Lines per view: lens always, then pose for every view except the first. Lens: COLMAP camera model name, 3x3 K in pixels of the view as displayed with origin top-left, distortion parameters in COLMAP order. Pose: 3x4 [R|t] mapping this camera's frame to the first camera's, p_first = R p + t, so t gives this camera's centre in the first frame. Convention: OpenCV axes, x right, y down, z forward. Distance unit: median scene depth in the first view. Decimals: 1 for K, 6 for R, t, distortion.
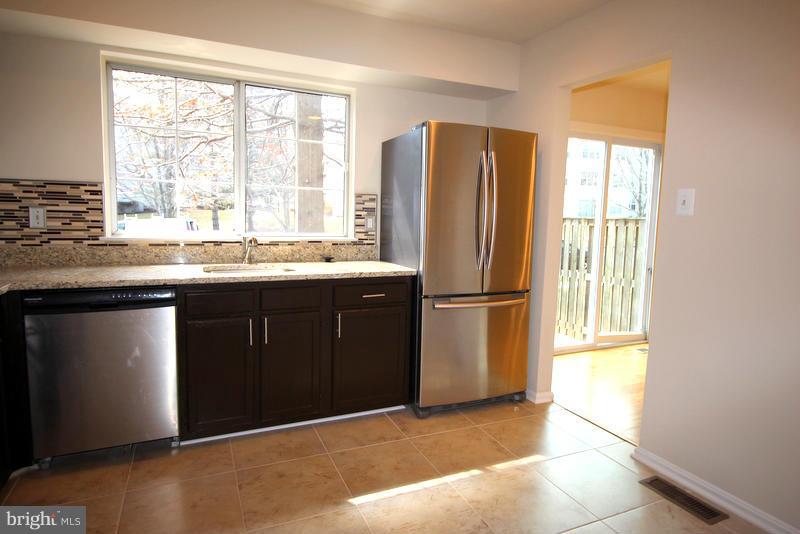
lens RADIAL K [[436.2, 0, 415.6], [0, 436.2, 254.0], [0, 0, 1]] dist [-0.001338, -0.002584]
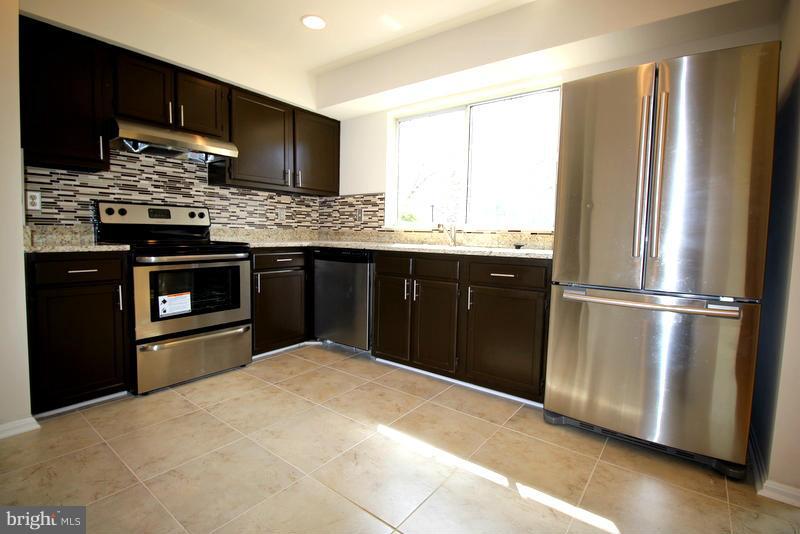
lens RADIAL K [[375.3, 0, 400.0], [0, 375.3, 261.7], [0, 0, 1]] dist [-0.022755, -0.000447]
pose [[0.485400, 0.046770, -0.873040, 0.553658], [-0.083327, 0.996497, 0.007055, 0.080729], [0.870312, 0.069323, 0.487597, 0.387288]]
